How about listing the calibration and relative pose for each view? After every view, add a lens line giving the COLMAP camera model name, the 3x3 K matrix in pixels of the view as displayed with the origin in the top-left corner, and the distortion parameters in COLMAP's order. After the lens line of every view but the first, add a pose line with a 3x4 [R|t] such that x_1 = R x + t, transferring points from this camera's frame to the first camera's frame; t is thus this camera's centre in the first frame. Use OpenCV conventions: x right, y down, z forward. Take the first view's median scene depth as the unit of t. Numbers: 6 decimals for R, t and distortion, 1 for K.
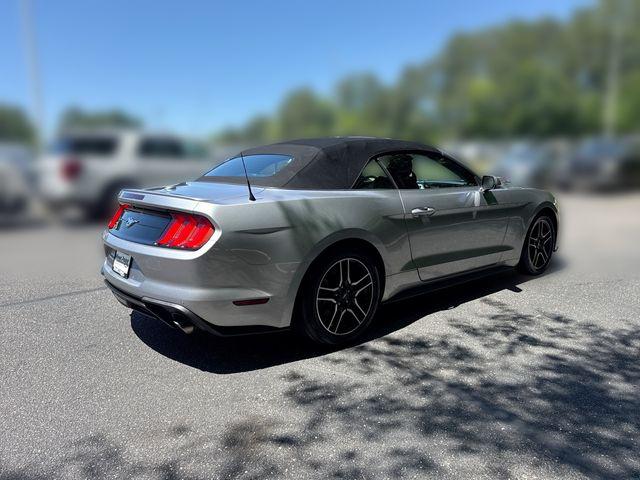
lens RADIAL K [[455.4, 0, 320.0], [0, 455.4, 240.0], [0, 0, 1]] dist [0.000033, -0.007431]
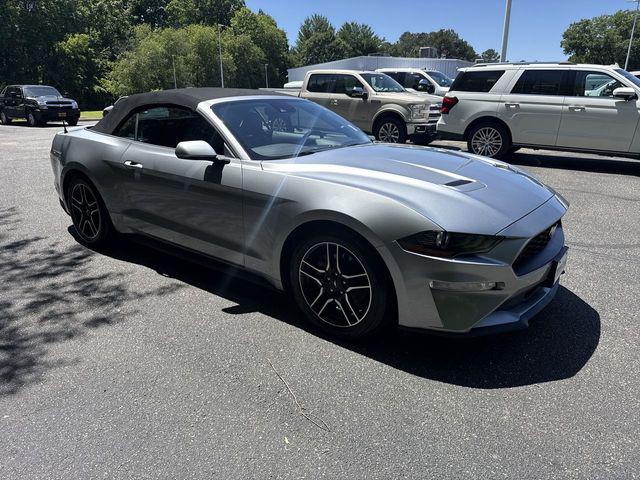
lens RADIAL K [[461.3, 0, 320.0], [0, 461.3, 240.0], [0, 0, 1]] dist [0.037644, -0.058531]
pose [[0.208904, 0.308129, -0.928125, 1.482937], [-0.164915, 0.946573, 0.277134, -0.291827], [0.963931, 0.095168, 0.248558, 1.282616]]
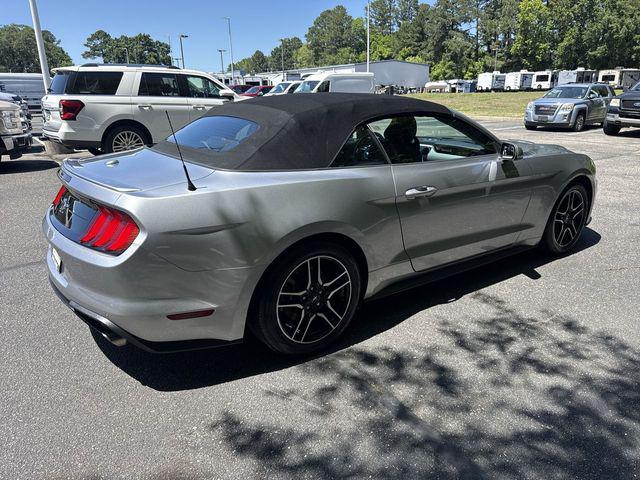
lens RADIAL K [[455.4, 0, 320.0], [0, 455.4, 240.0], [0, 0, 1]] dist [0.000033, -0.007431]
pose [[0.997561, 0.029978, -0.063041, 0.110340], [-0.020225, 0.988477, 0.150011, -0.107346], [0.066811, -0.148370, 0.986673, 0.180360]]
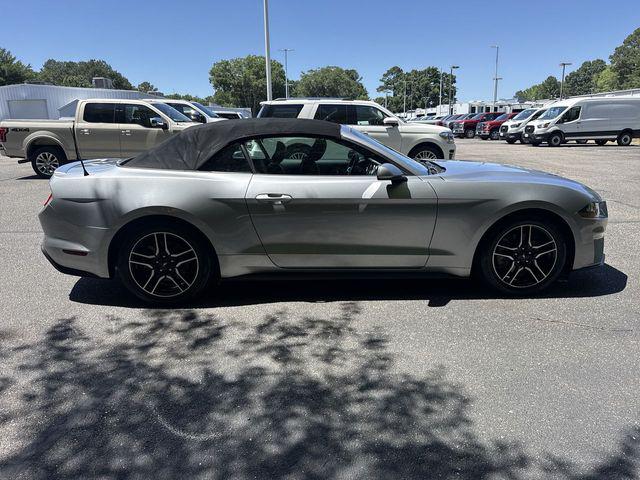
lens RADIAL K [[461.3, 0, 320.0], [0, 461.3, 240.0], [0, 0, 1]] dist [0.037644, -0.058531]
pose [[0.792149, 0.155392, -0.590215, 1.007792], [-0.102246, 0.987166, 0.122674, -0.116706], [0.601703, -0.036829, 0.797870, 0.294545]]
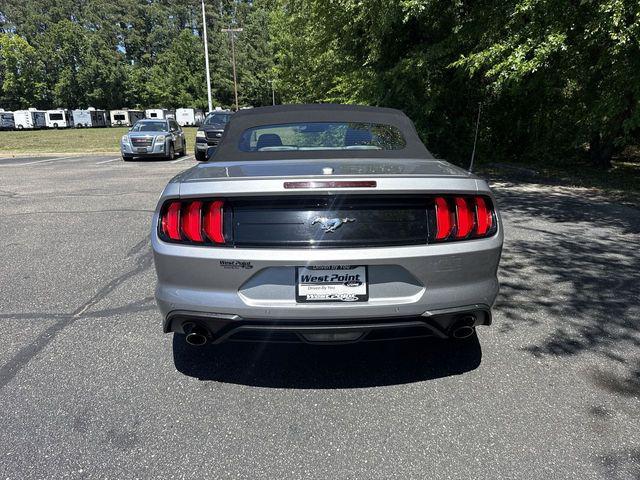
lens RADIAL K [[454.0, 0, 315.7], [0, 454.0, 234.5], [0, 0, 1]] dist [-0.001545, -0.002359]
pose [[0.617866, -0.173423, 0.766920, -0.905439], [0.131122, 0.984441, 0.116973, -0.101707], [-0.775274, 0.028286, 0.630992, 0.568387]]
